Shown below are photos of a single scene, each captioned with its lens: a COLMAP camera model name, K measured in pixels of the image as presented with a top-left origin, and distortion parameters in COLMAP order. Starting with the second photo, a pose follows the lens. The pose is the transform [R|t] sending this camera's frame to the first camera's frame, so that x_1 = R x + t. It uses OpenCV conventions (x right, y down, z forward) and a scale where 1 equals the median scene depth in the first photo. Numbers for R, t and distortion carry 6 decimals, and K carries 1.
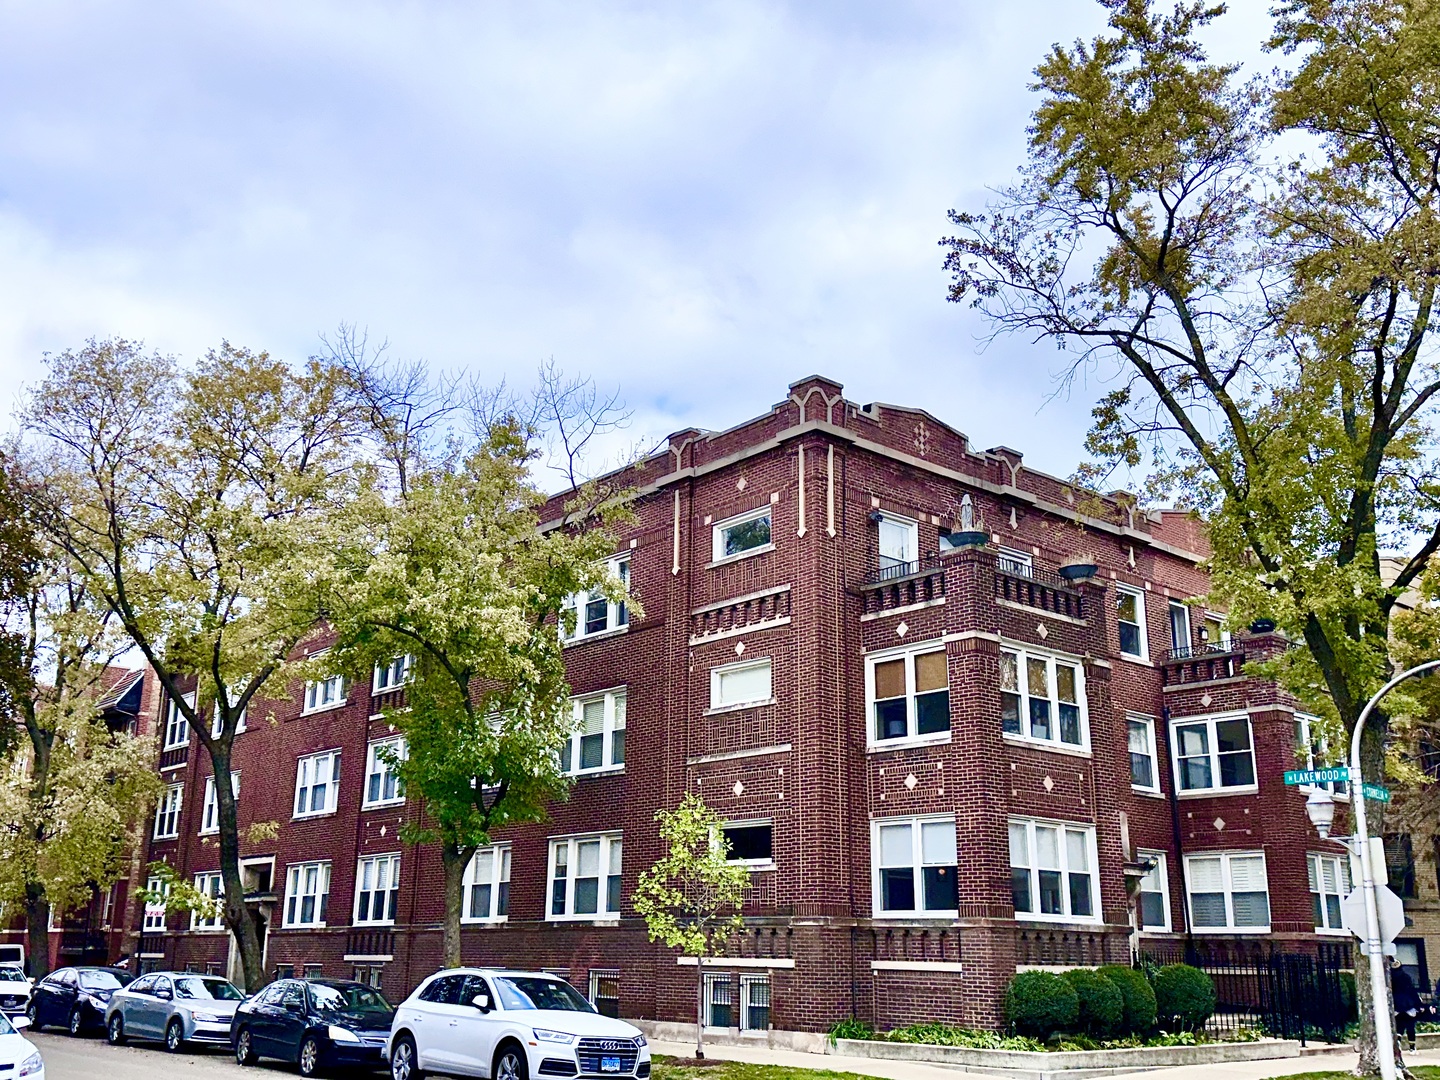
lens RADIAL K [[1414.7, 0, 720.0], [0, 1414.7, 540.0], [0, 0, 1]] dist [0.067755, -0.008022]
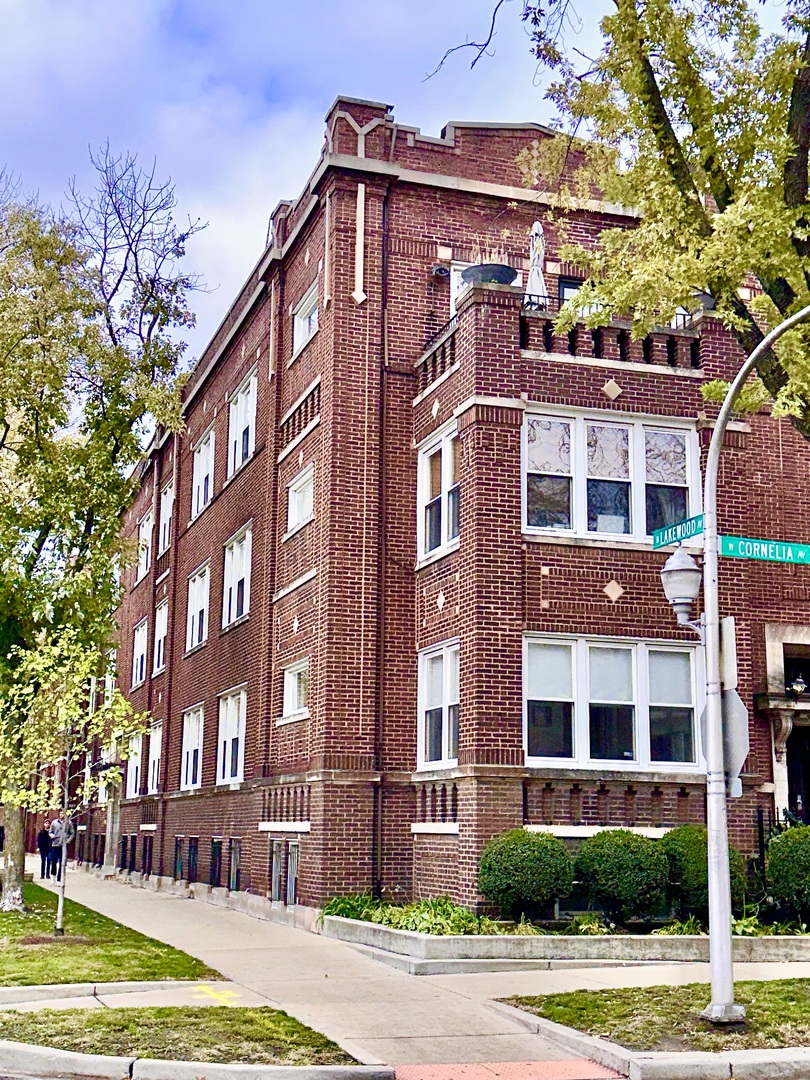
lens RADIAL K [[1432.3, 0, 405.4], [0, 1432.3, 571.3], [0, 0, 1]] dist [0.148560, 0.000450]
pose [[0.925156, -0.070490, -0.372984, 0.402855], [0.109554, 0.990377, 0.084571, 0.083264], [0.363433, -0.119103, 0.923976, 0.256860]]
